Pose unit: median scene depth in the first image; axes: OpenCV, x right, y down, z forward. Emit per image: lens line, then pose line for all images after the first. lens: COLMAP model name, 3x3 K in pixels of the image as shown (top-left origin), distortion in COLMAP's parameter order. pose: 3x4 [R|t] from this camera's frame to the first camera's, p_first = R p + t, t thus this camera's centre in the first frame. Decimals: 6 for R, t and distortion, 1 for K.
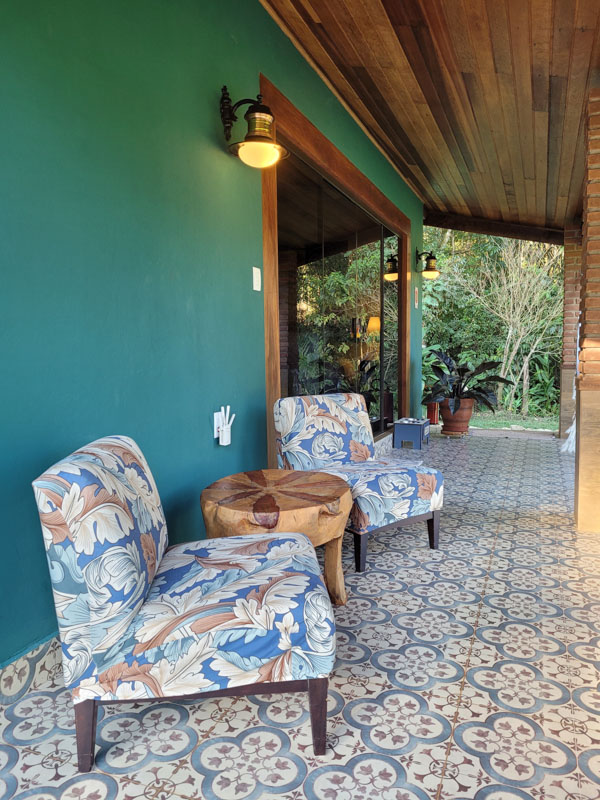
lens RADIAL K [[606.5, 0, 300.0], [0, 606.5, 400.0], [0, 0, 1]] dist [0.033915, -0.007482]
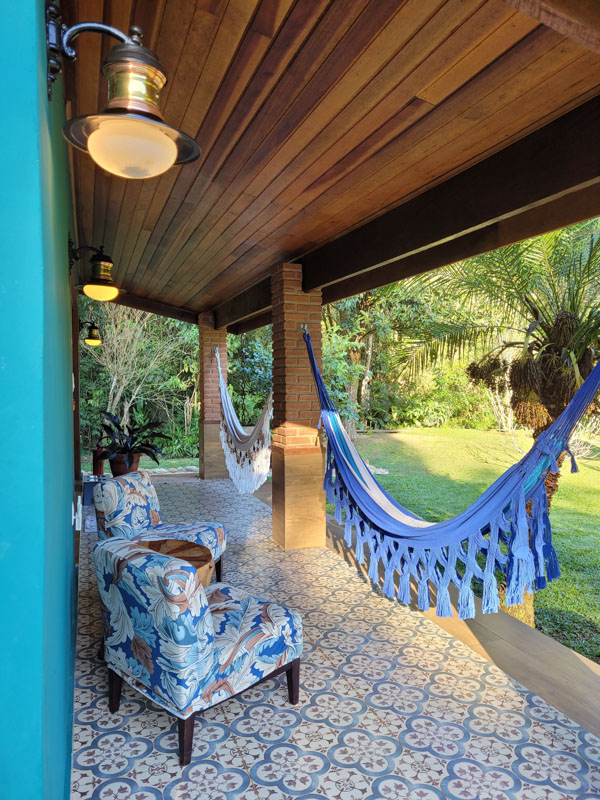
lens RADIAL K [[606.5, 0, 300.0], [0, 606.5, 400.0], [0, 0, 1]] dist [0.033915, -0.007482]
pose [[0.760229, -0.016703, 0.649440, -1.116352], [0.050925, 0.998126, -0.033942, -0.229679], [-0.647656, 0.058877, 0.759655, -0.387509]]
